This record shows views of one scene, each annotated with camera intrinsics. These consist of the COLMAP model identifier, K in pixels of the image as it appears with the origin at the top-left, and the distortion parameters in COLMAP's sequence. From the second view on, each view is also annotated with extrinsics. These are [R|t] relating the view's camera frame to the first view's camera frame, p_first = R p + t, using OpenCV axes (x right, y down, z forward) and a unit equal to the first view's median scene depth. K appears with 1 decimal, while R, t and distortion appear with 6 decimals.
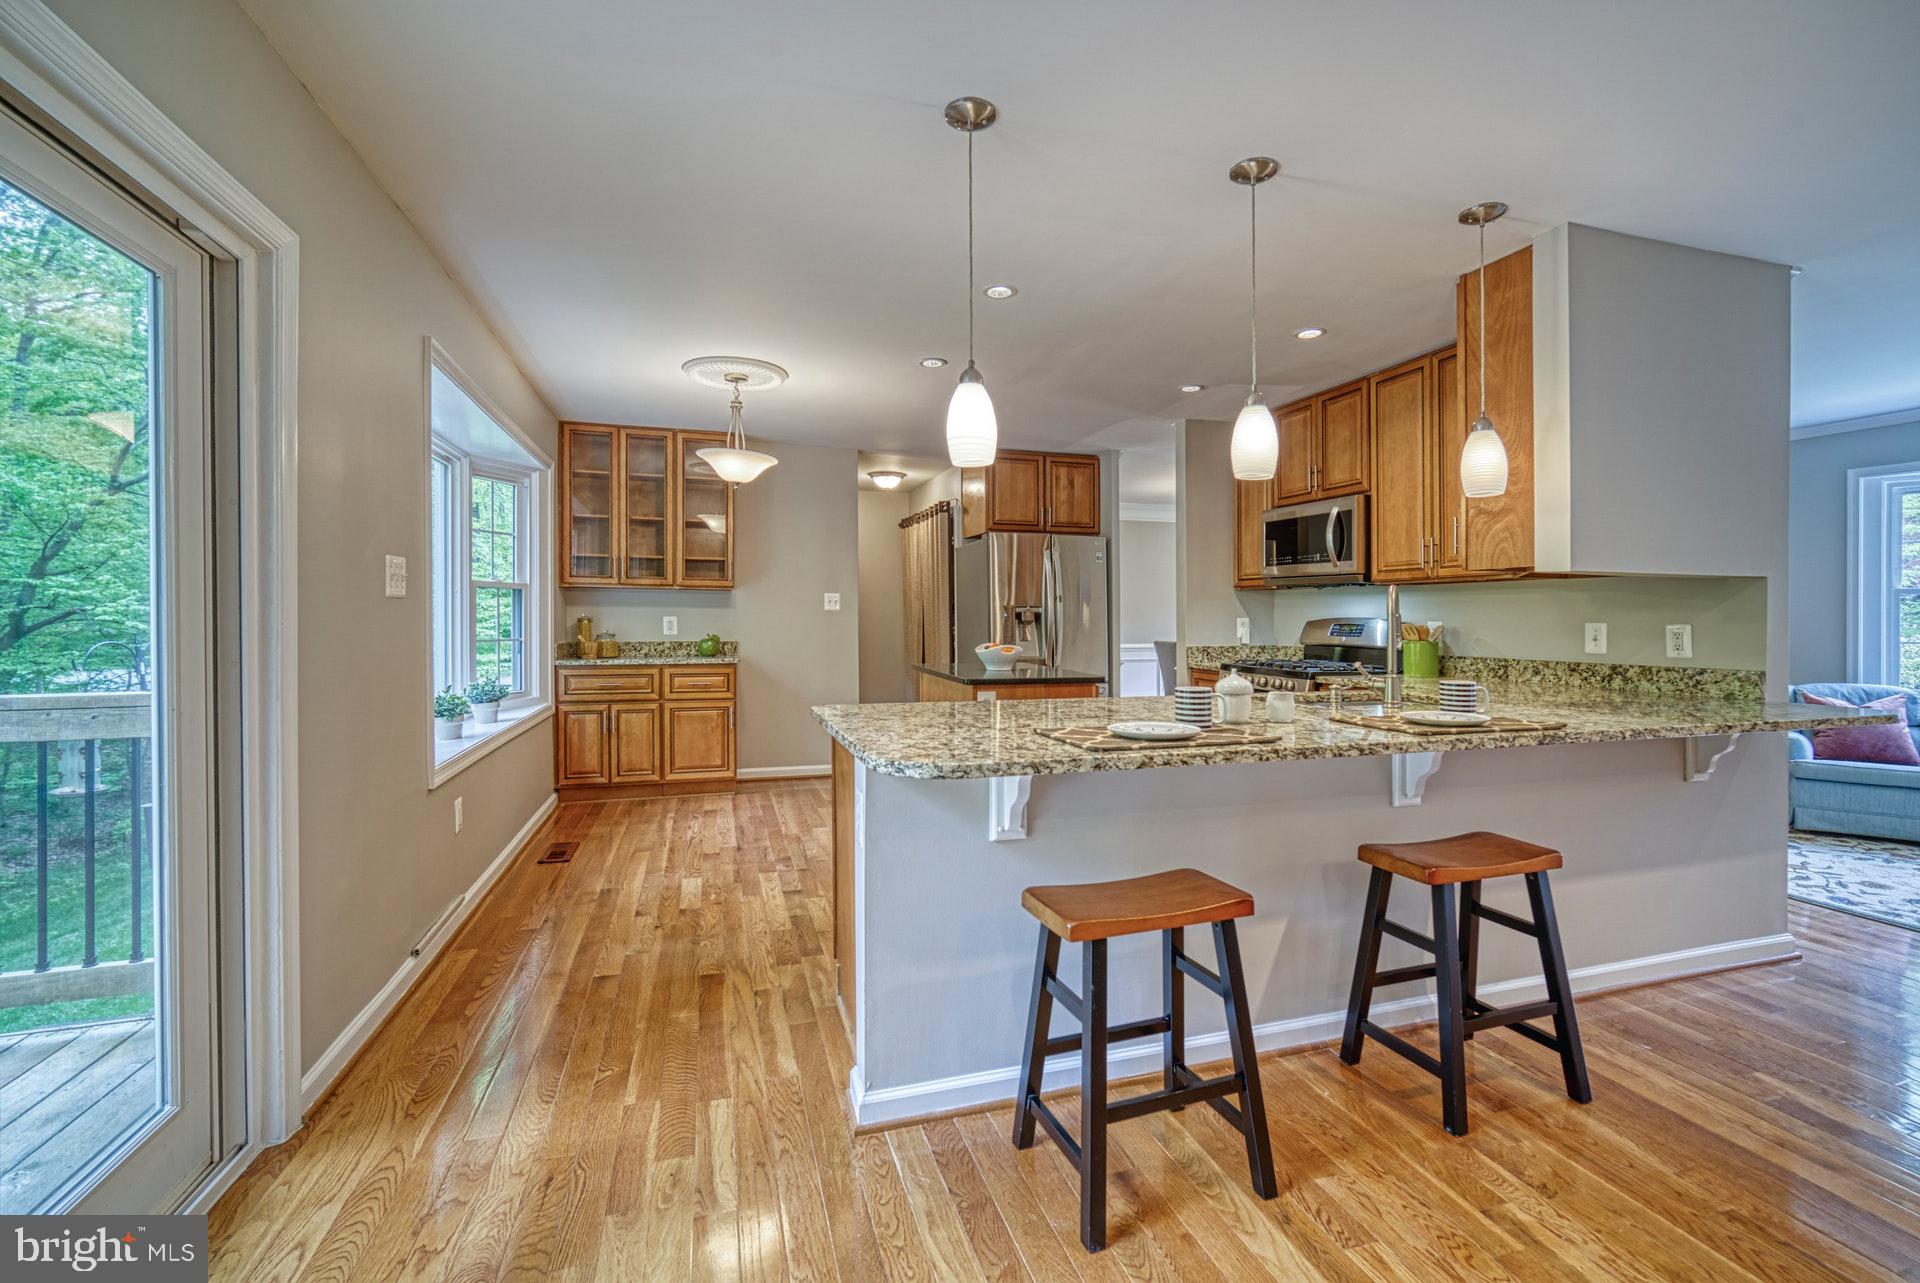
lens RADIAL K [[833.0, 0, 1006.7], [0, 833.0, 617.6], [0, 0, 1]] dist [0.004137, 0.002176]
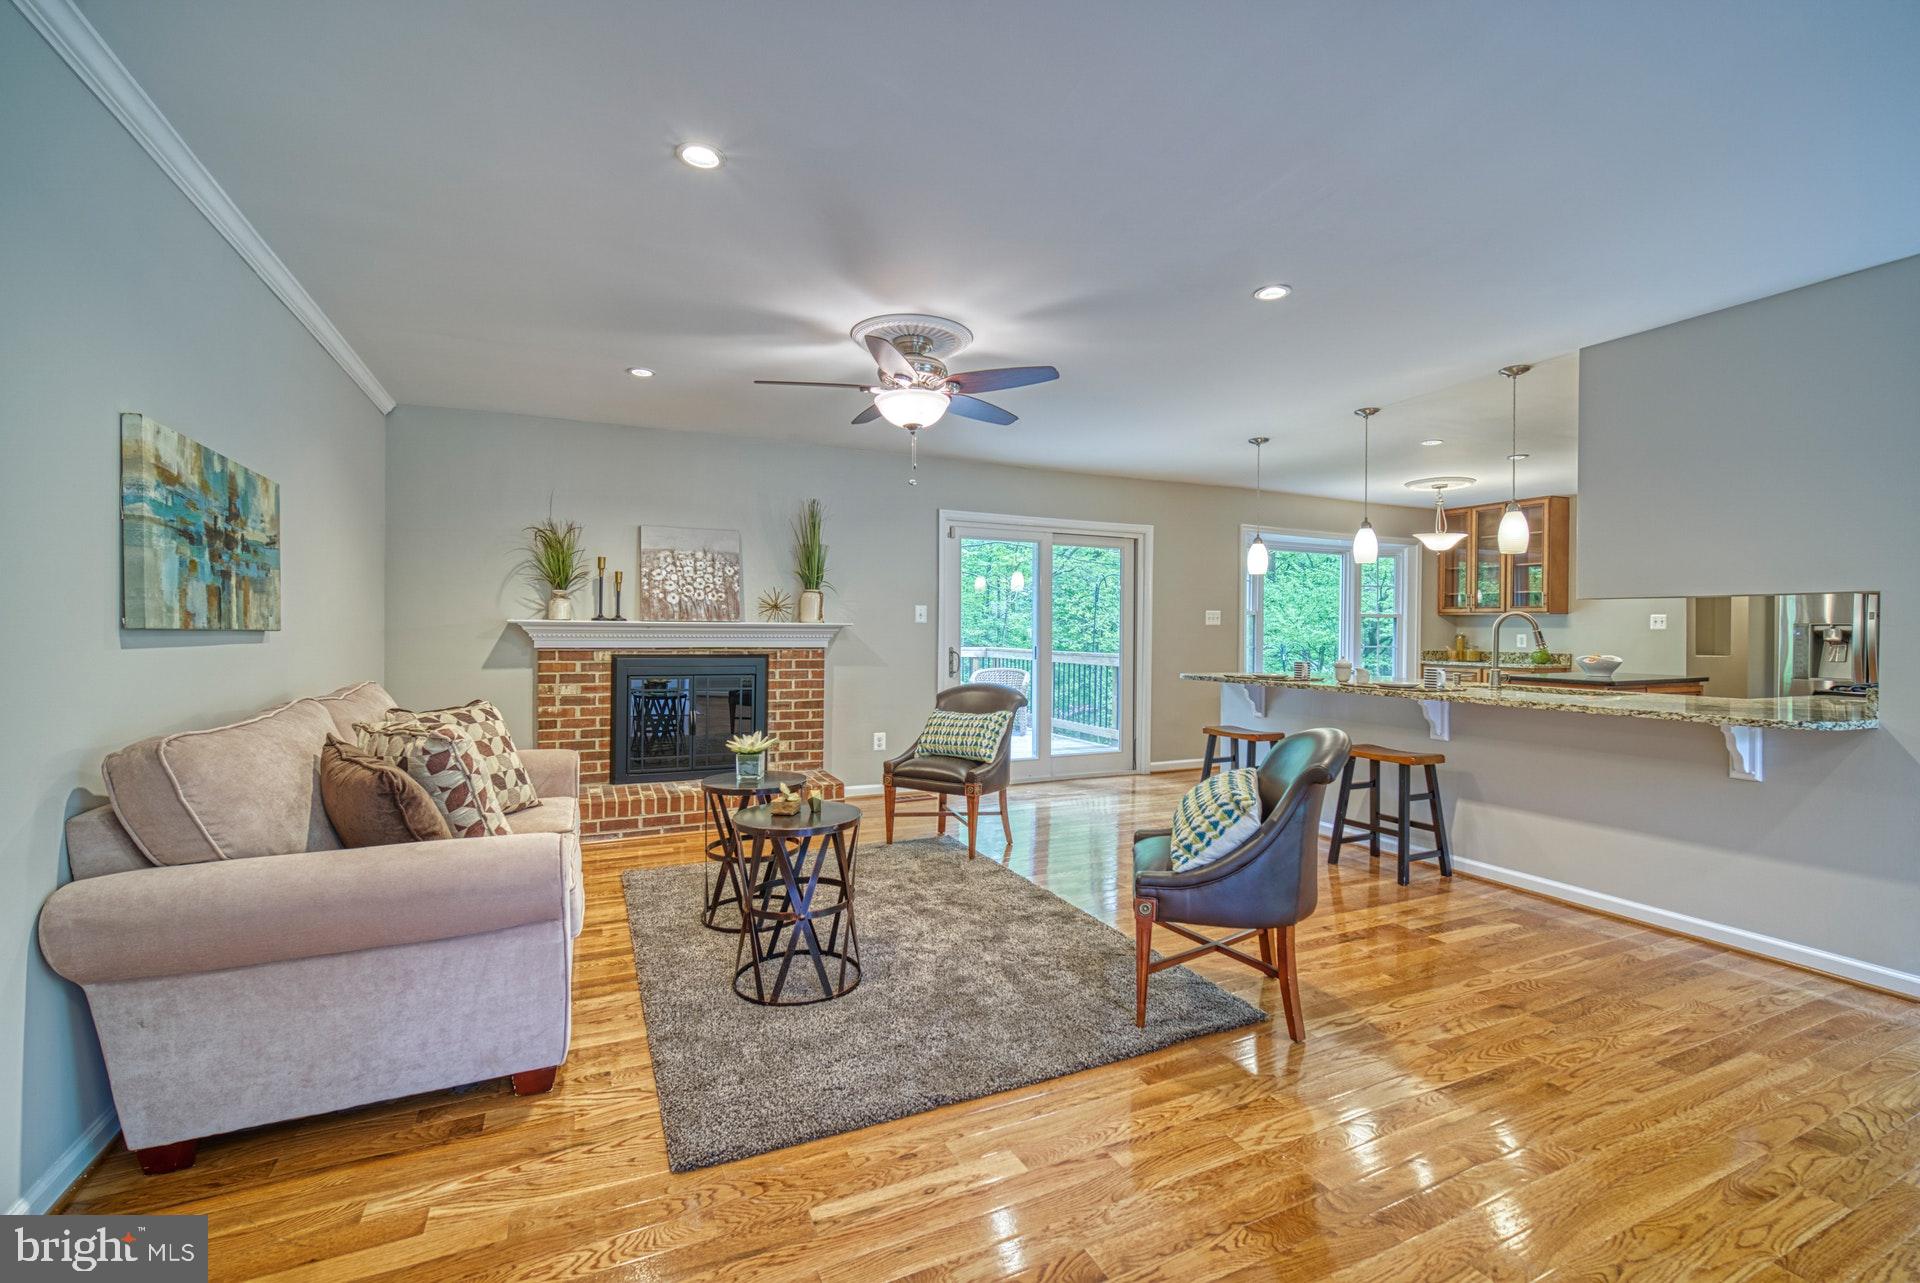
lens RADIAL K [[833.0, 0, 957.7], [0, 833.0, 642.6], [0, 0, 1]] dist [0.004137, 0.002176]
pose [[0.096578, 0.008899, -0.995286, 1.171904], [-0.008097, 0.999934, 0.008154, 0.011091], [0.995292, 0.007271, 0.096644, -0.086596]]
